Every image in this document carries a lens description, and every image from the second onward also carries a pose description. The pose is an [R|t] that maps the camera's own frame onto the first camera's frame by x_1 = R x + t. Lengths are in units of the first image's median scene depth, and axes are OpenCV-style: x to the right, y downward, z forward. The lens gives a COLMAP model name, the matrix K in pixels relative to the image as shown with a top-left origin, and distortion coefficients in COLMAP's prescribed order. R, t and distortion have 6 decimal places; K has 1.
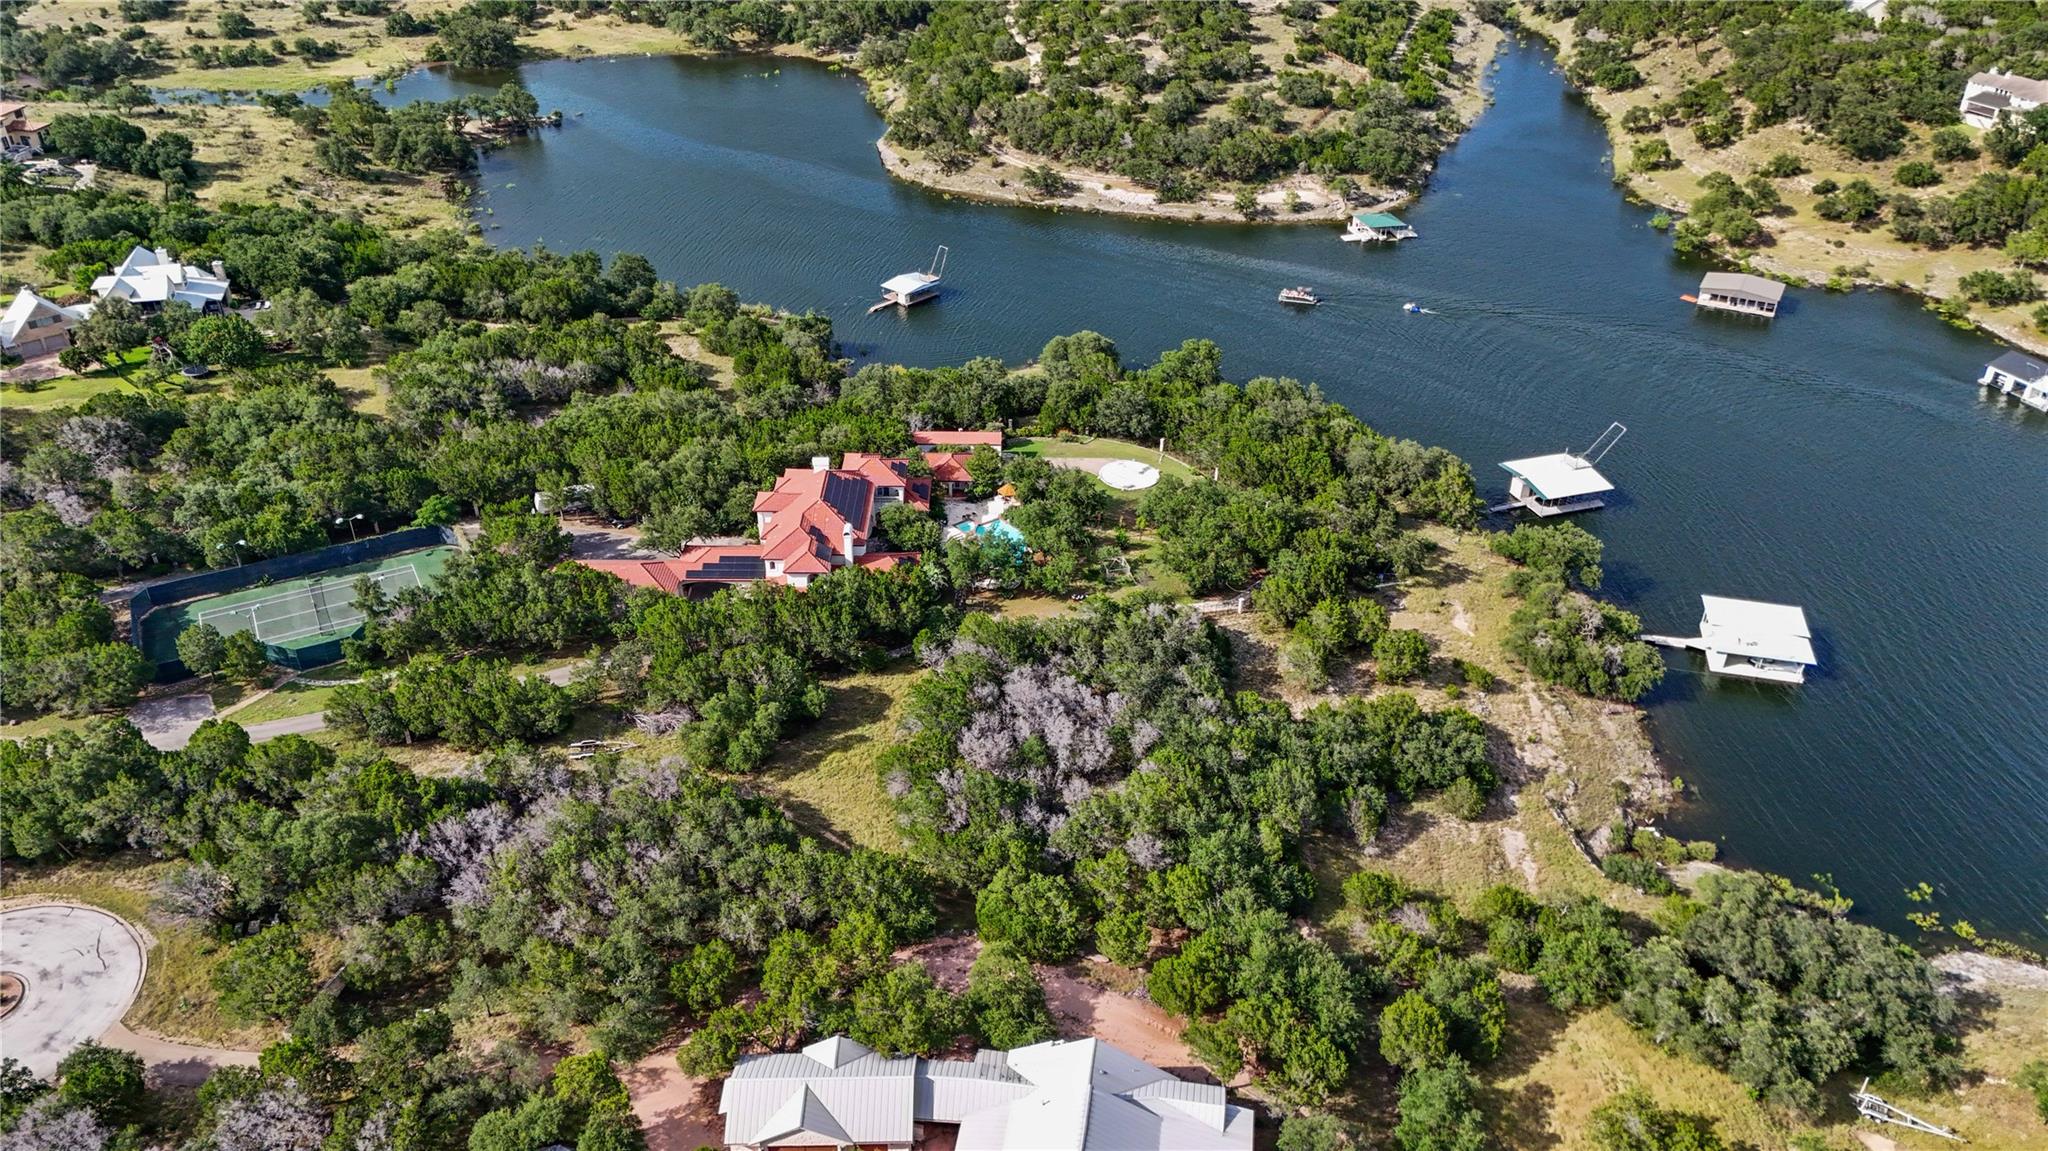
lens RADIAL K [[1470.9, 0, 1027.7], [0, 1470.9, 583.4], [0, 0, 1]] dist [0.042031, -0.033356]
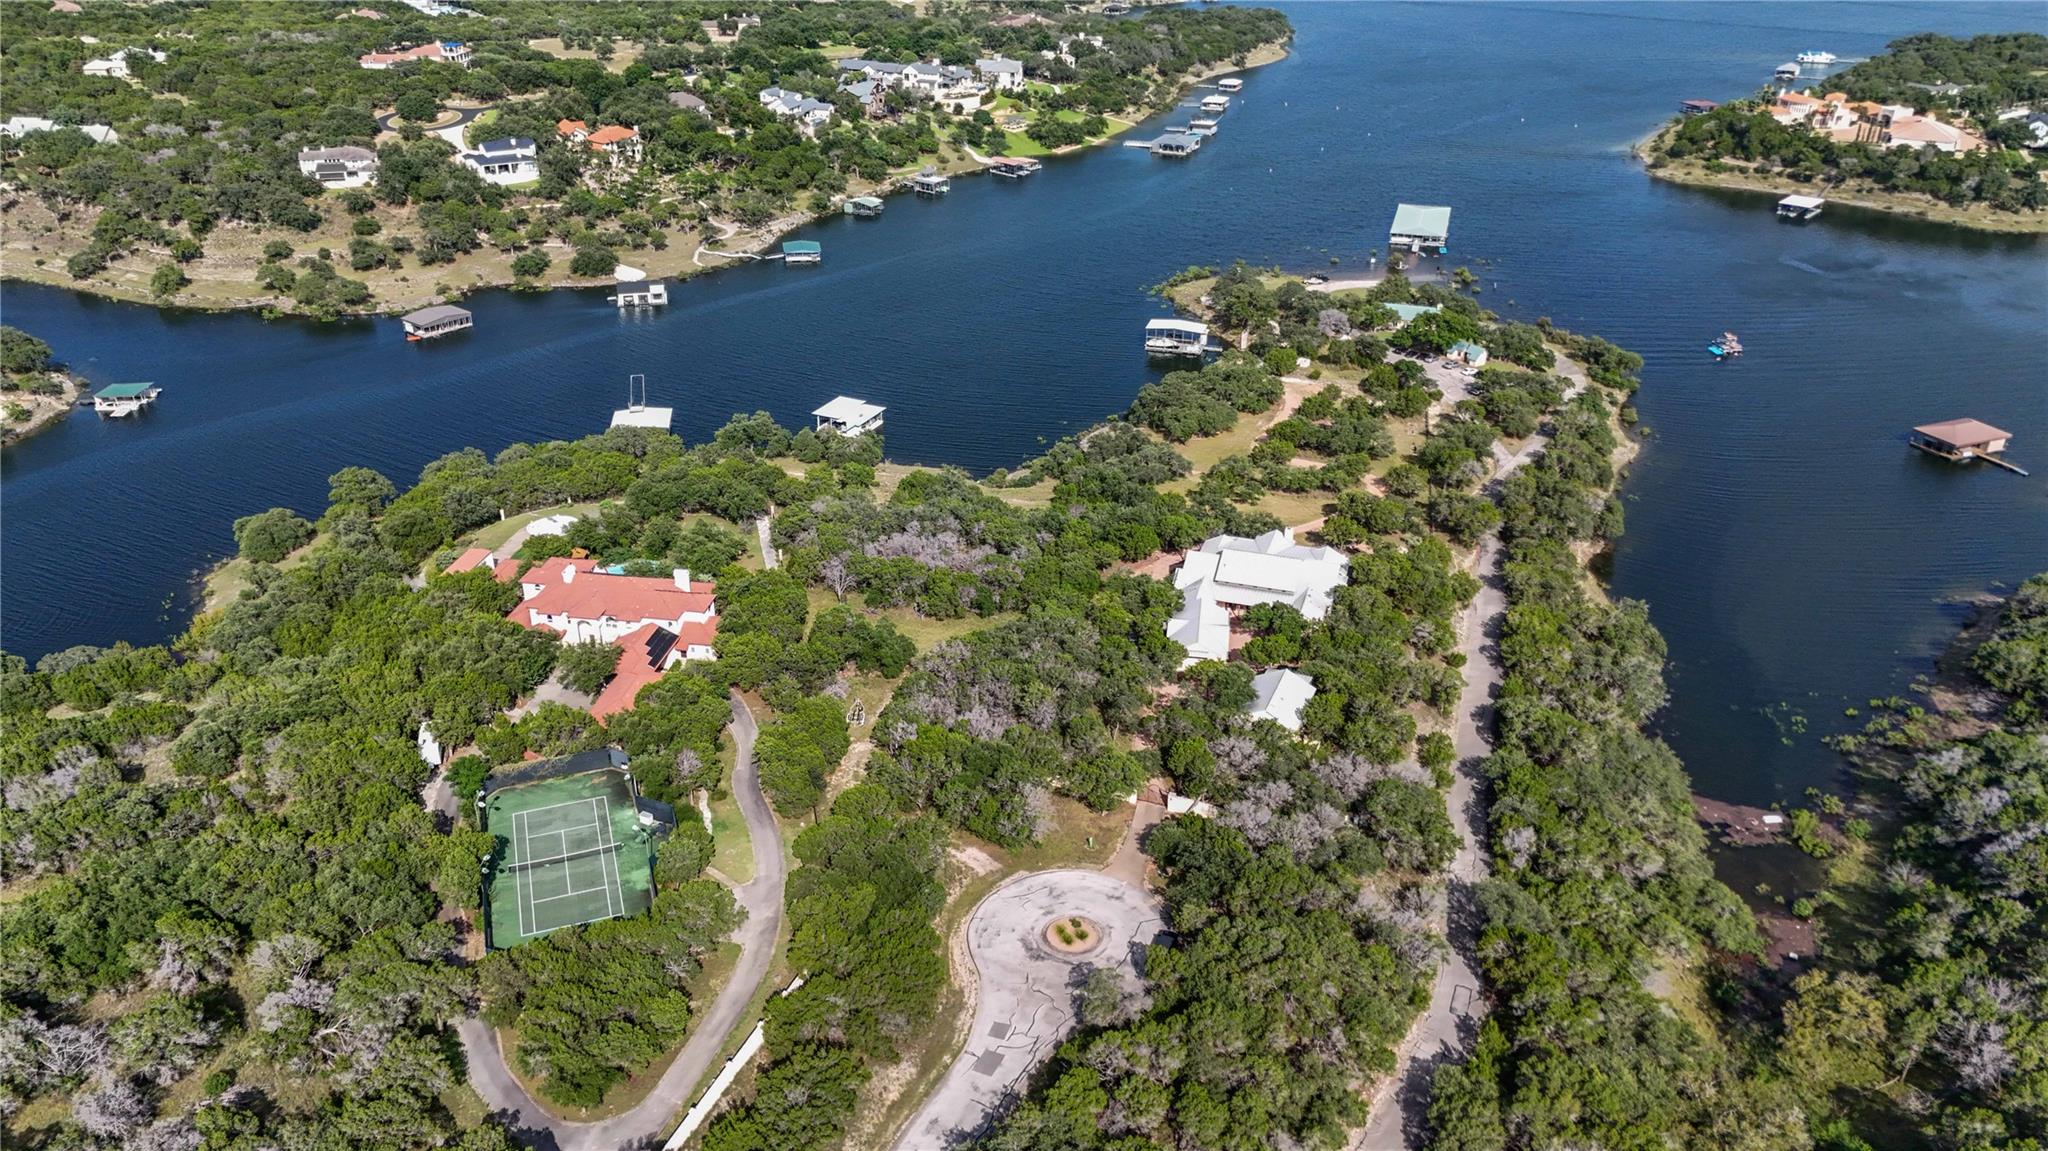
lens RADIAL K [[1470.9, 0, 1022.2], [0, 1470.9, 571.0], [0, 0, 1]] dist [0.042031, -0.033356]
pose [[0.167862, -0.454977, 0.874539, -0.624166], [0.524859, 0.792186, 0.311390, -0.145740], [-0.834473, 0.406739, 0.371777, 0.163528]]
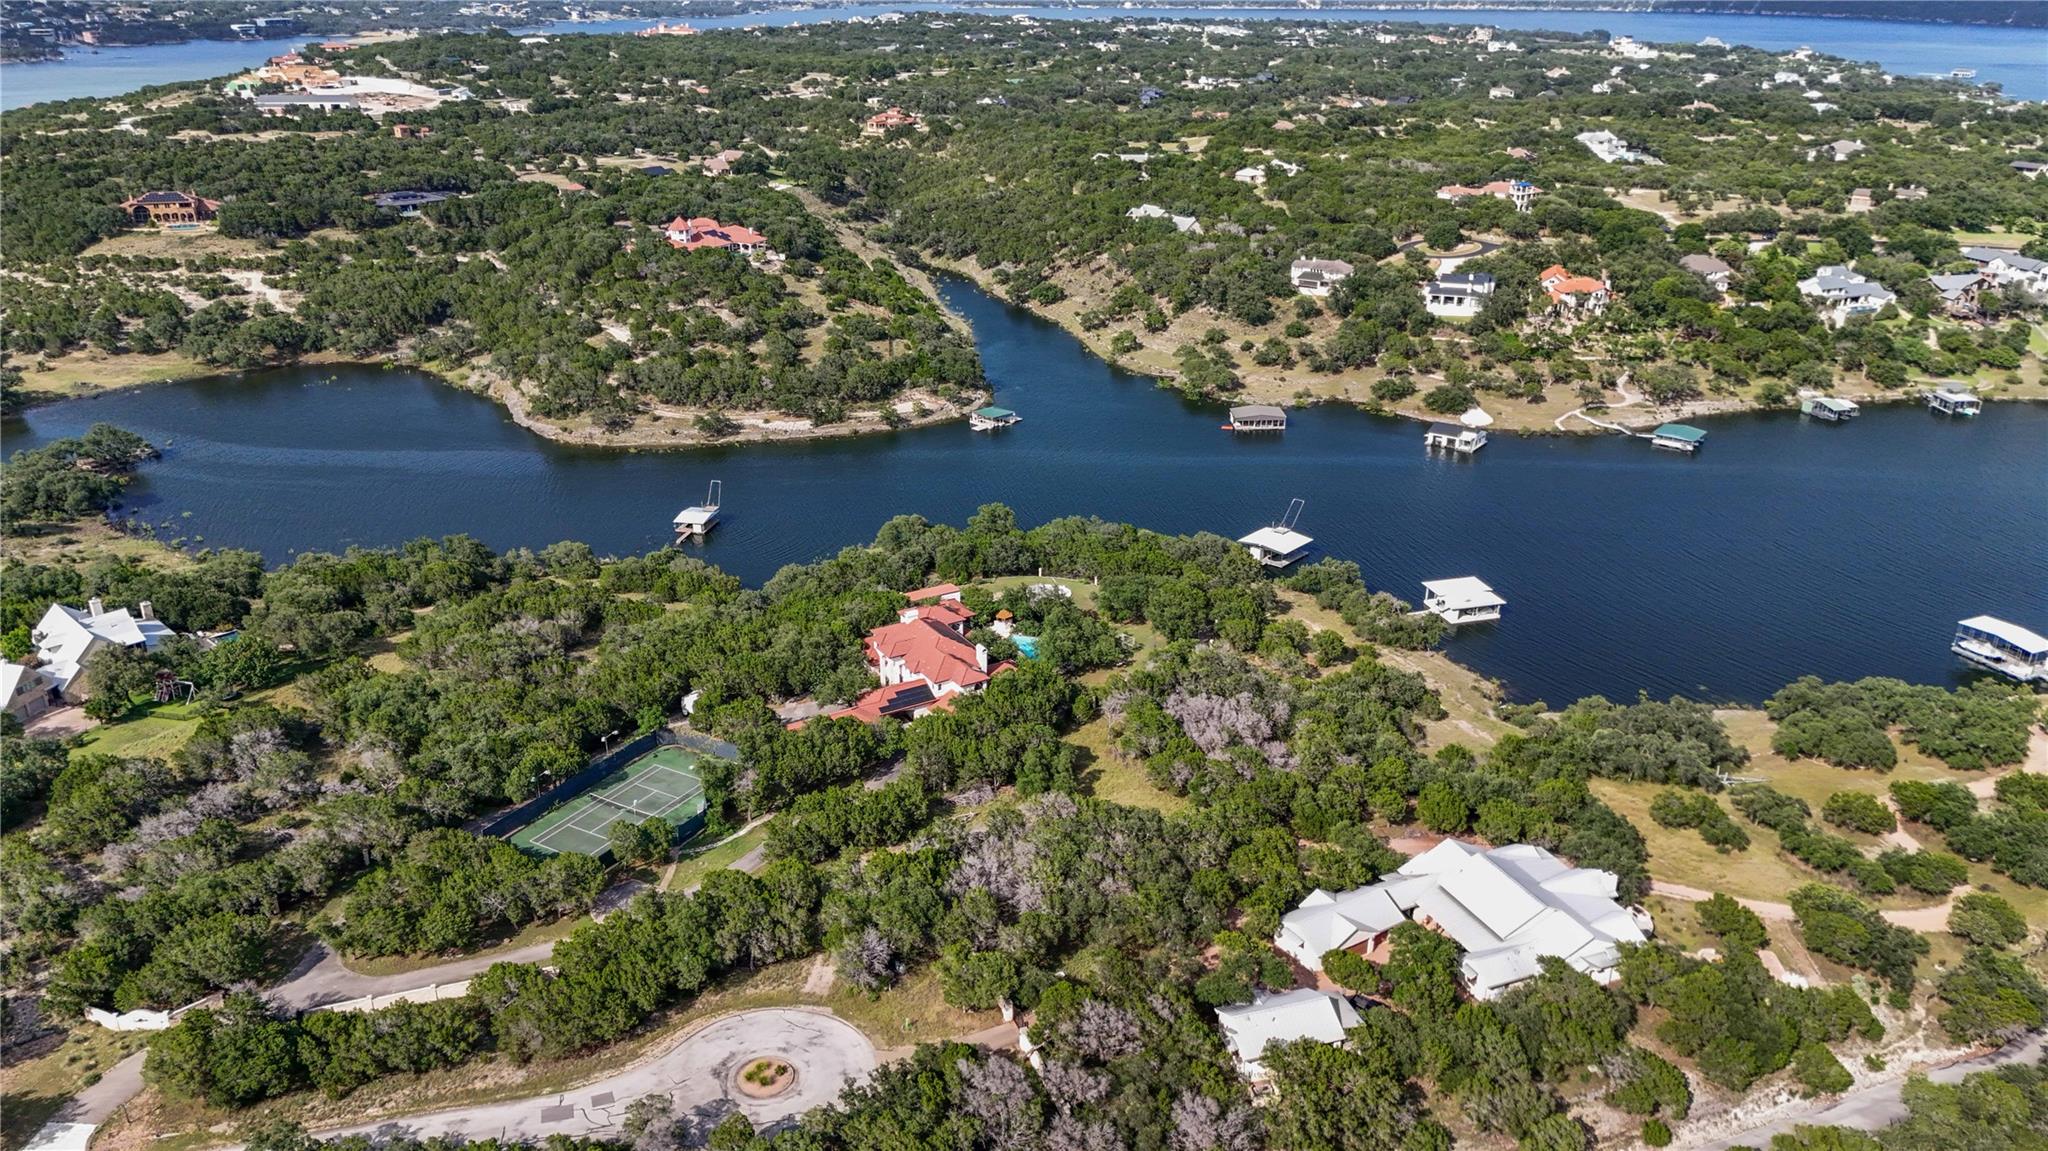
lens RADIAL K [[1470.9, 0, 1034.3], [0, 1470.9, 580.5], [0, 0, 1]] dist [0.042031, -0.033356]
pose [[0.854415, -0.203674, 0.478008, -0.376552], [0.279989, 0.955453, -0.093358, 0.022301], [-0.437700, 0.213603, 0.873380, -0.093691]]
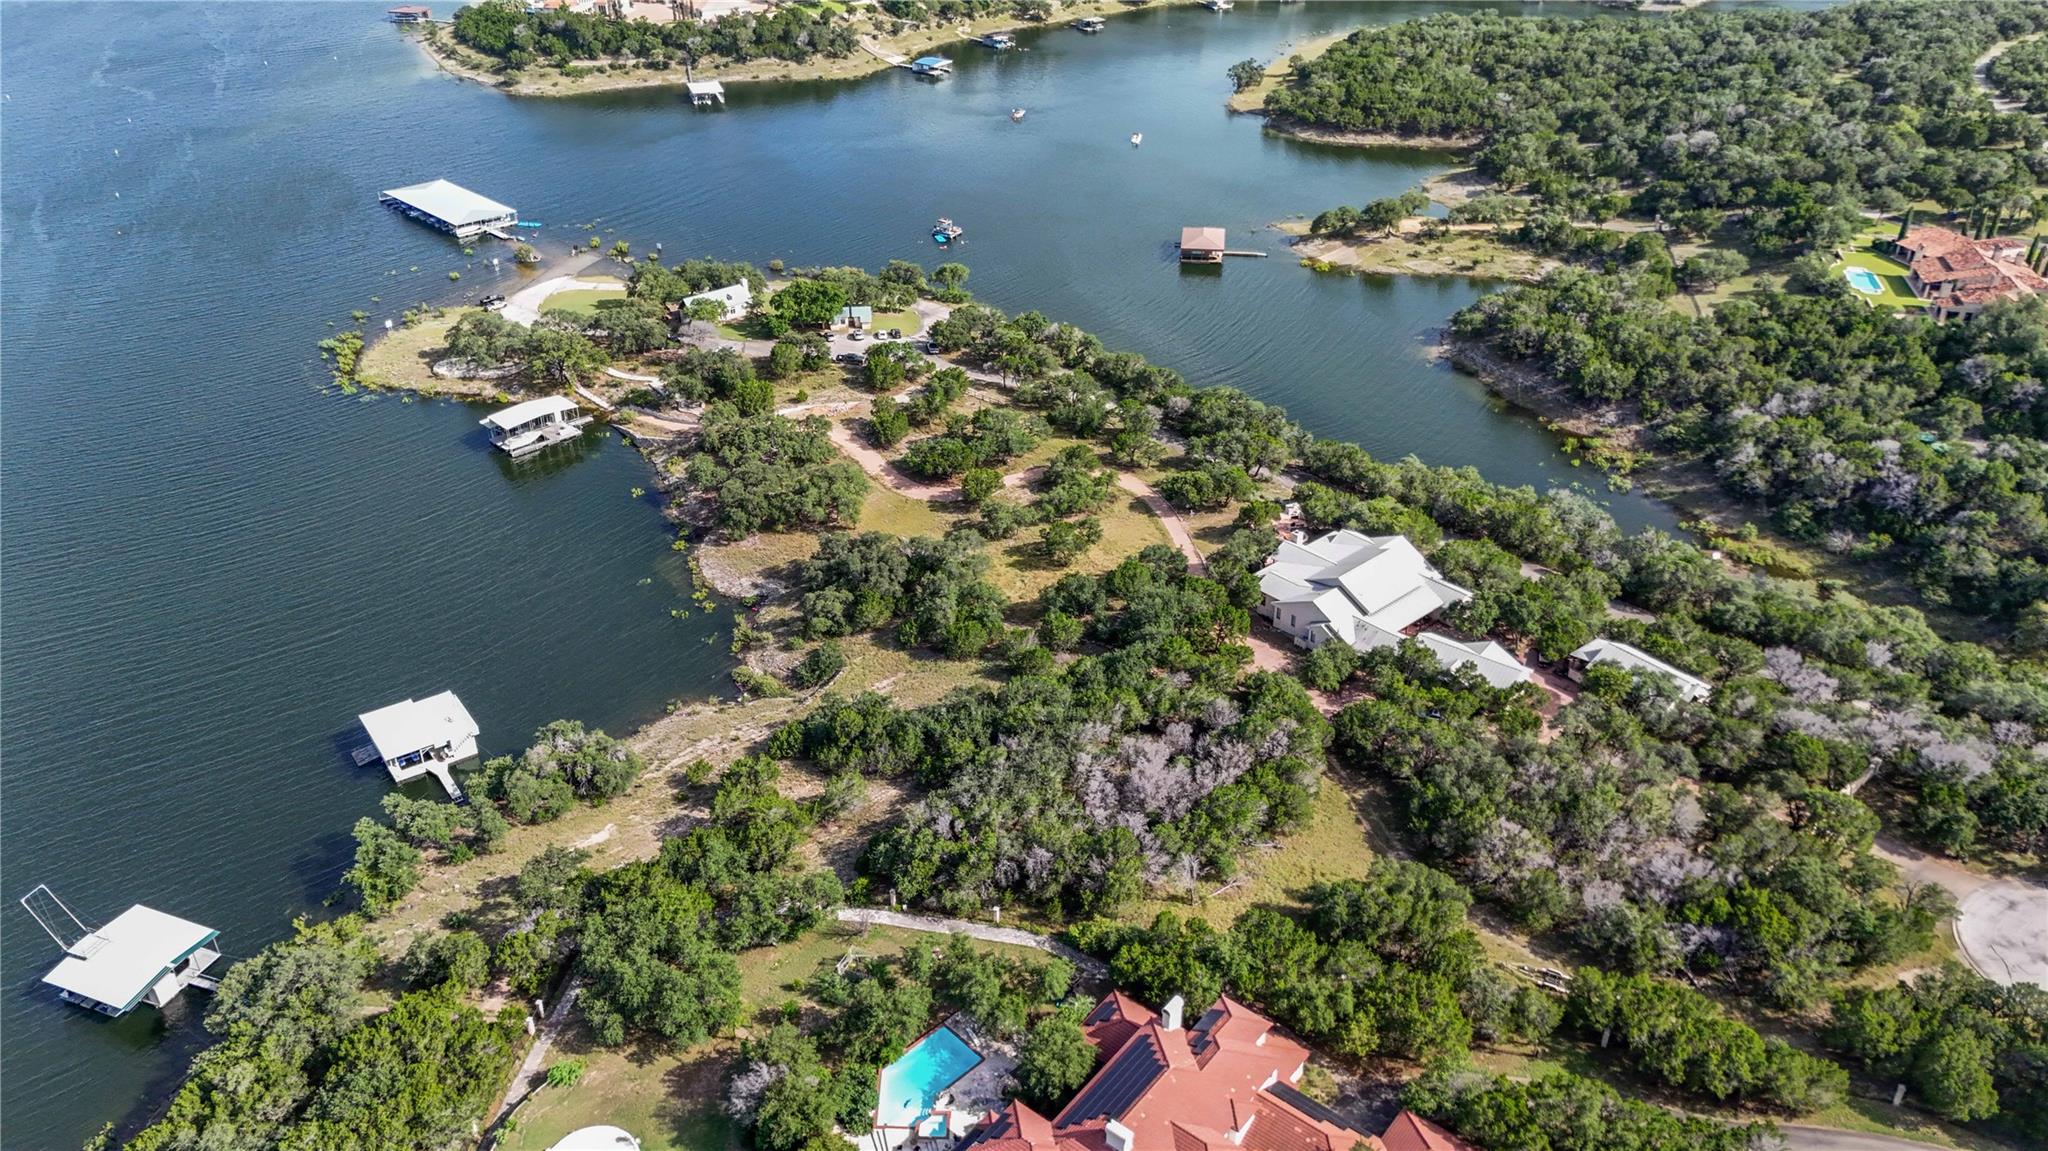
lens RADIAL K [[1470.9, 0, 1024.3], [0, 1470.9, 580.6], [0, 0, 1]] dist [0.042031, -0.033356]
pose [[-0.771340, -0.335053, 0.541086, -0.216797], [0.338802, 0.503533, 0.794775, -0.412313], [-0.538747, 0.796363, -0.274878, 0.578520]]
